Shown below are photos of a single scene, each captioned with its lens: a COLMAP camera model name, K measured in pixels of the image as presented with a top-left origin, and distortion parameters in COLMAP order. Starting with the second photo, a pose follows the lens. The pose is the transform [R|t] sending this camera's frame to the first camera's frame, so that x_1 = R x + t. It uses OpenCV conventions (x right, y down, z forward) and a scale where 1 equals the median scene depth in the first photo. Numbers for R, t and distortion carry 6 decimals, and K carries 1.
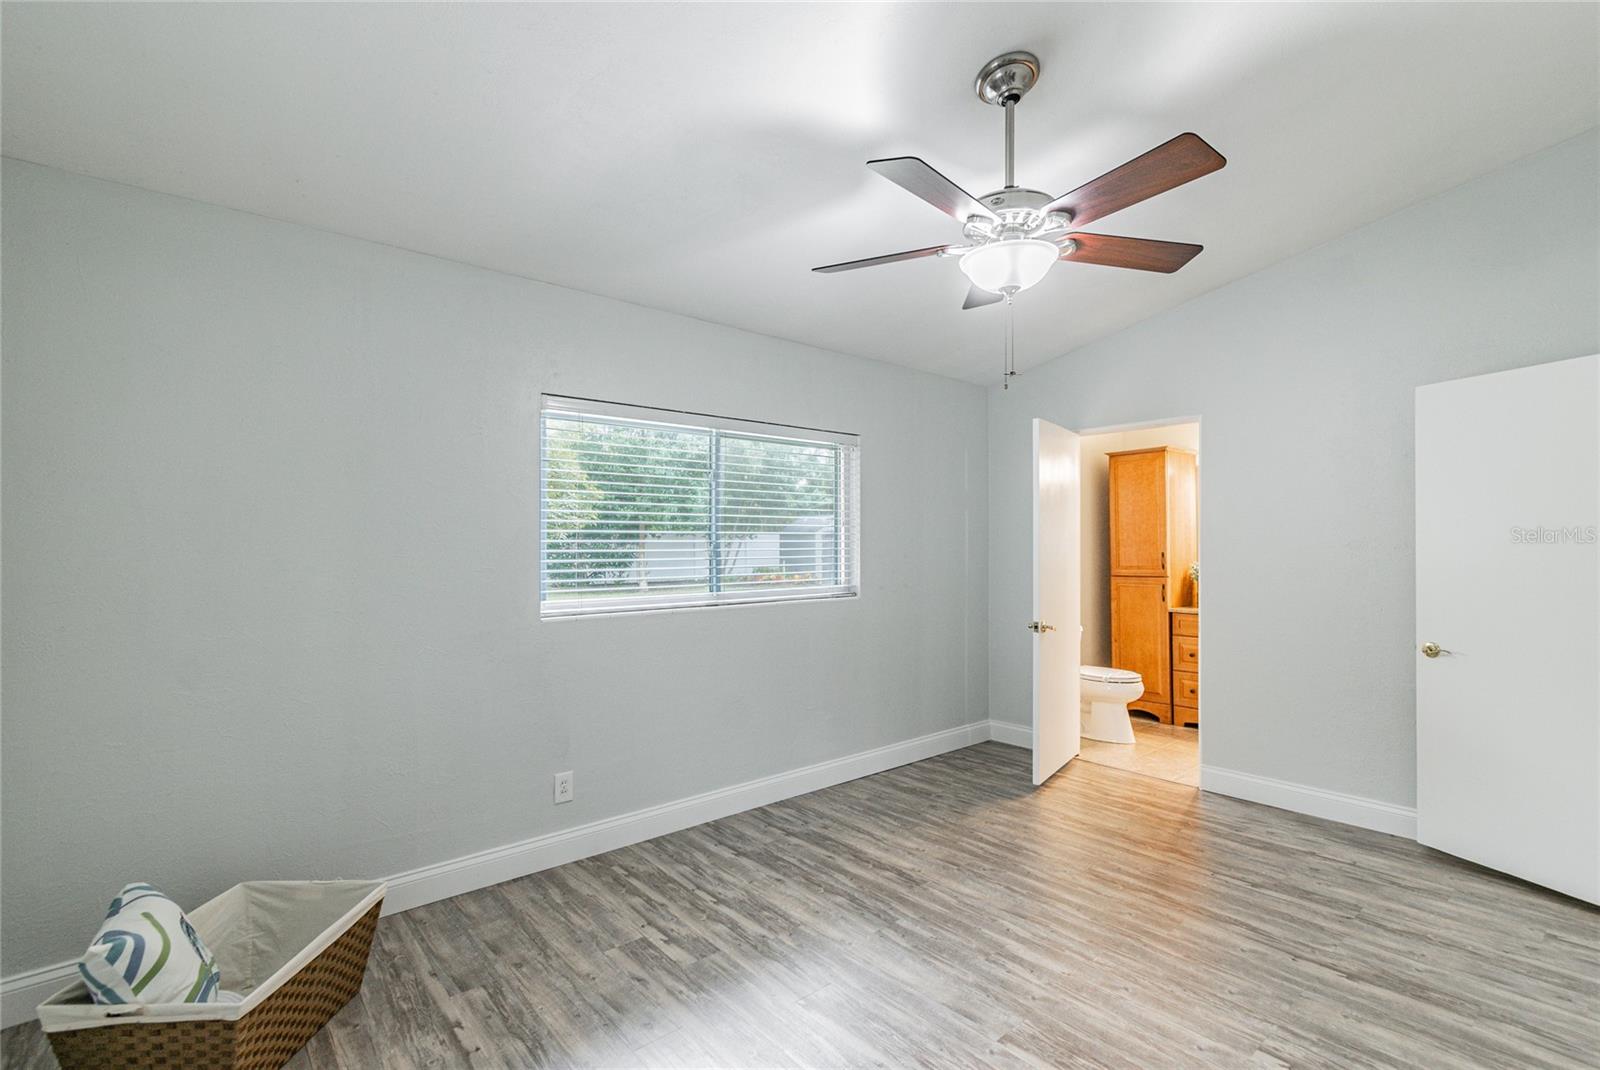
lens RADIAL K [[718.7, 0, 817.7], [0, 718.7, 539.7], [0, 0, 1]] dist [0.002362, -0.000853]
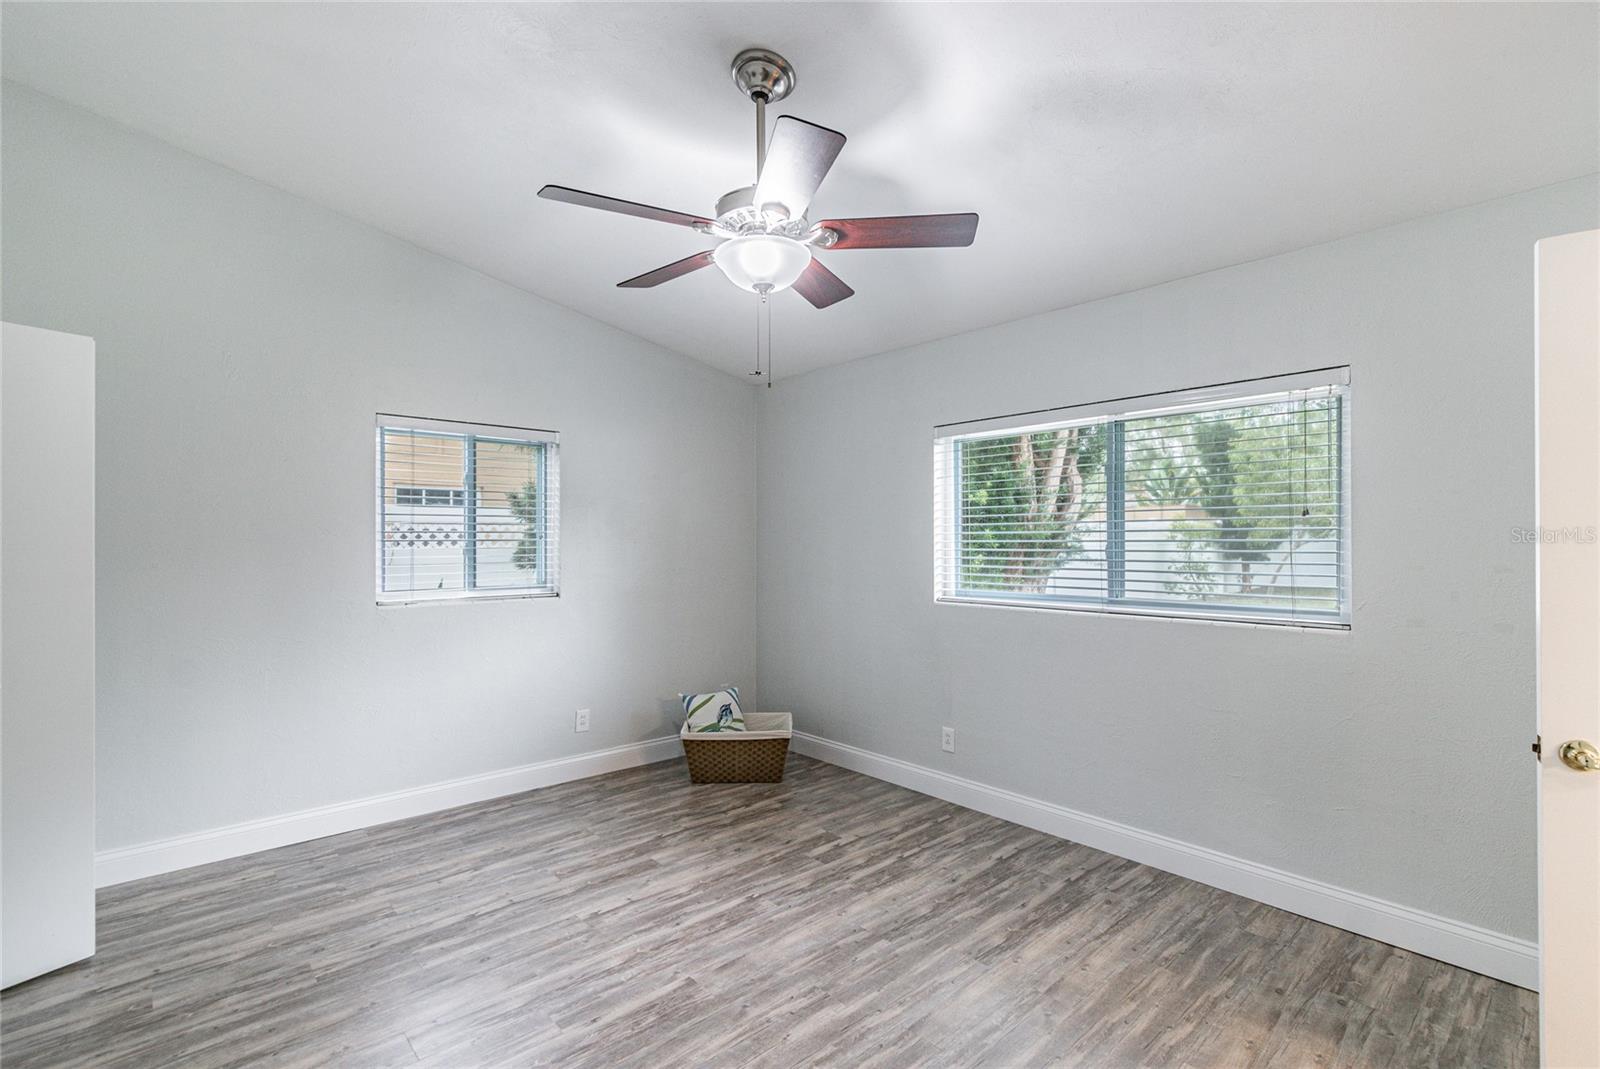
lens RADIAL K [[718.7, 0, 817.7], [0, 718.7, 539.2], [0, 0, 1]] dist [0.002362, -0.000853]
pose [[0.037859, -0.007577, -0.999254, 0.937044], [0.010041, 0.999924, -0.007202, 0.004382], [0.999233, -0.009761, 0.037932, 0.774730]]
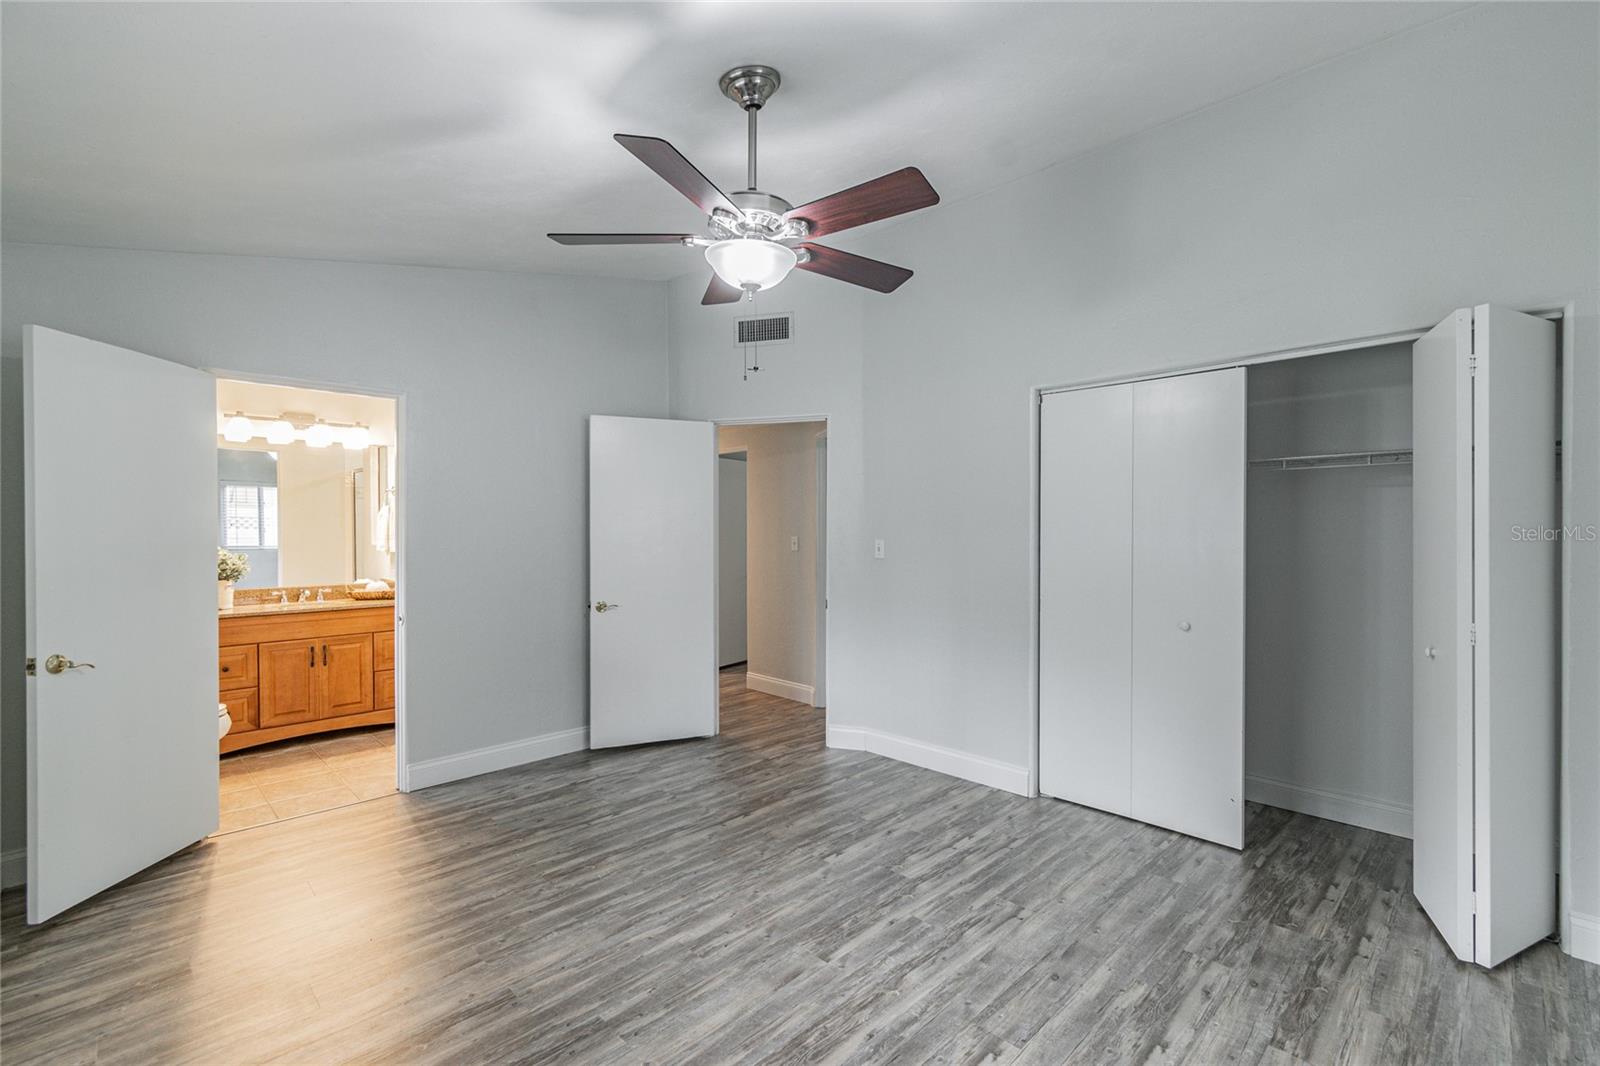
lens RADIAL K [[718.7, 0, 817.7], [0, 718.7, 537.7], [0, 0, 1]] dist [0.002362, -0.000853]
pose [[-0.076782, -0.011502, 0.996982, -0.589556], [-0.008462, 0.999905, 0.010884, 0.003811], [-0.997012, -0.007601, -0.076872, 0.735319]]
